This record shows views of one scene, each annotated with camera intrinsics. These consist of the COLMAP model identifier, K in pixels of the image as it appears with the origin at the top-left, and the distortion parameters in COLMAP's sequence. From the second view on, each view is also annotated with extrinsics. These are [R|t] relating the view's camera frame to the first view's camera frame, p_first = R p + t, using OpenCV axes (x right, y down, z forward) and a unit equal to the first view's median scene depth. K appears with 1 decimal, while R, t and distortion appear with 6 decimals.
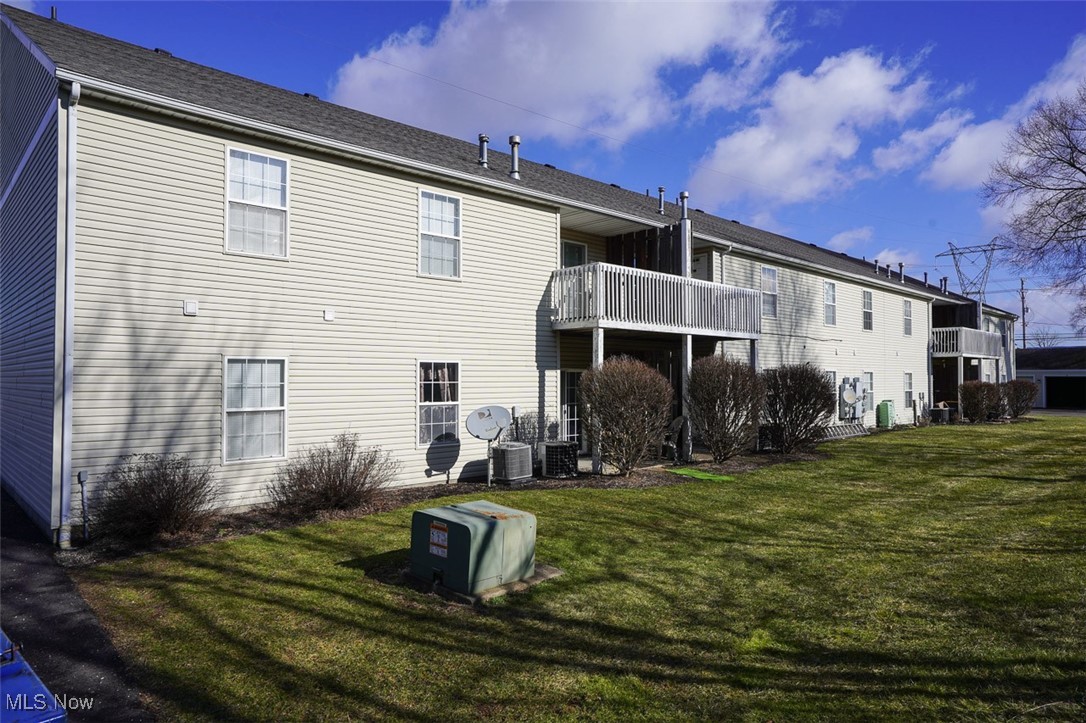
lens RADIAL K [[677.7, 0, 543.0], [0, 677.7, 361.5], [0, 0, 1]] dist [-0.021152, 0.027102]
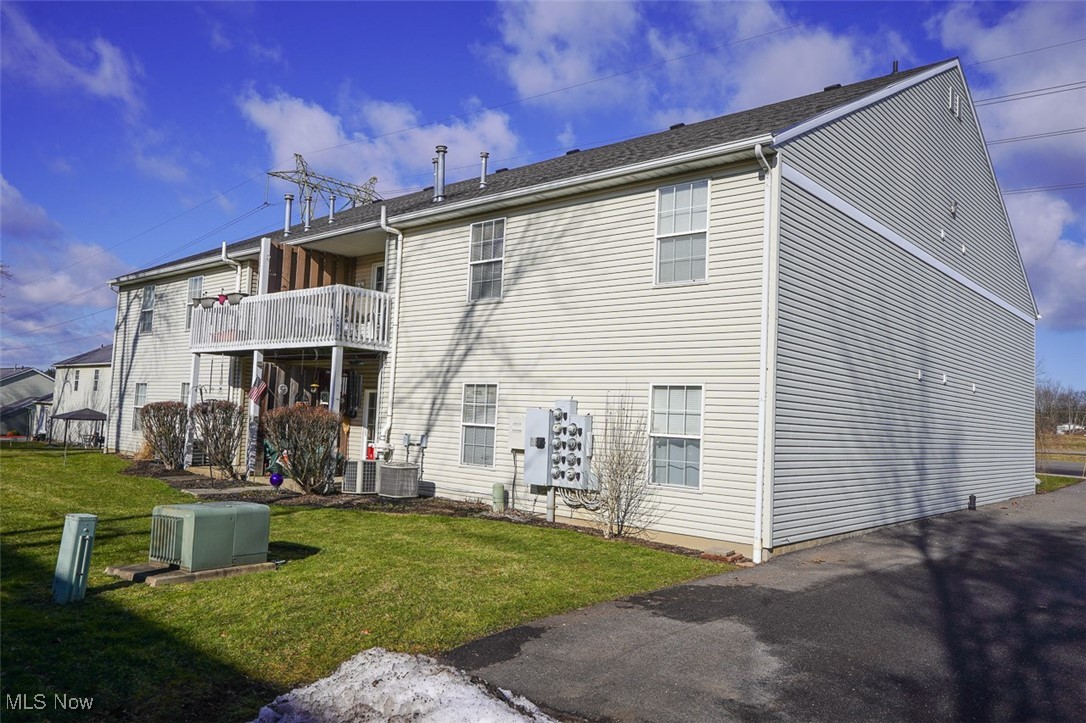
lens RADIAL K [[773.2, 0, 543.0], [0, 773.2, 361.5], [0, 0, 1]] dist [-0.001168, 0.046134]
pose [[0.114311, -0.050998, -0.992135, 0.764140], [0.003098, 0.998695, -0.050978, 0.019276], [0.993440, 0.002754, 0.114319, 0.715167]]
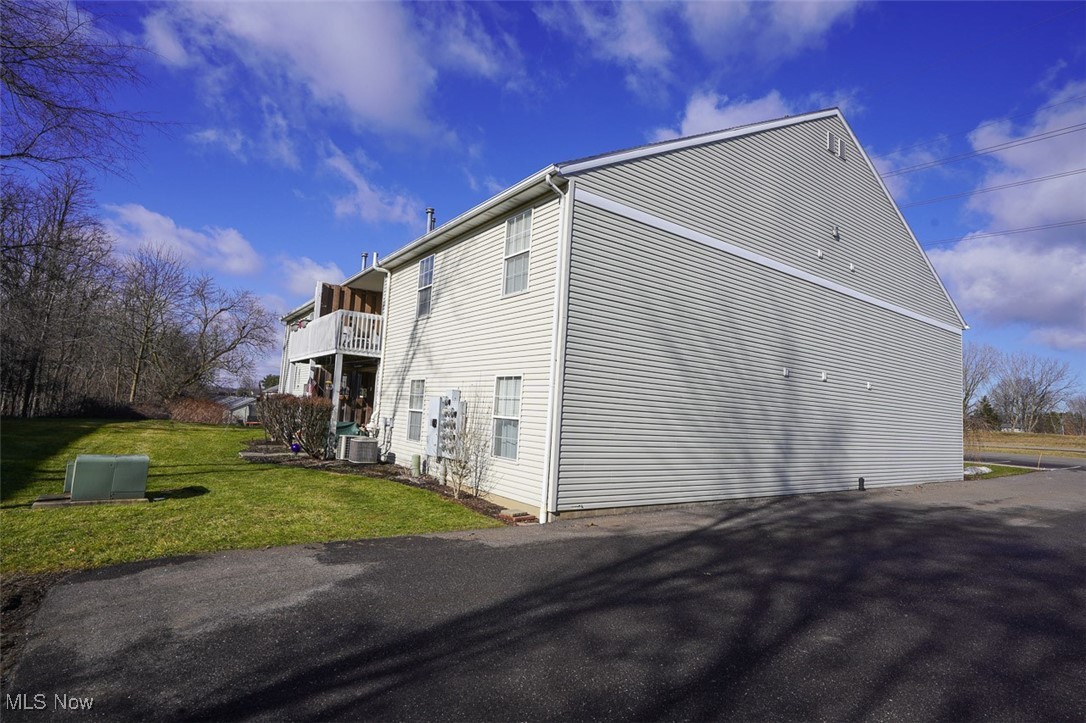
lens RADIAL K [[552.0, 0, 543.0], [0, 552.0, 361.5], [0, 0, 1]] dist [-0.048050, 0.027380]
pose [[-0.112517, -0.081315, -0.990317, 0.661545], [-0.006155, 0.996684, -0.081139, 0.045246], [0.993631, -0.003034, -0.112645, 1.126125]]
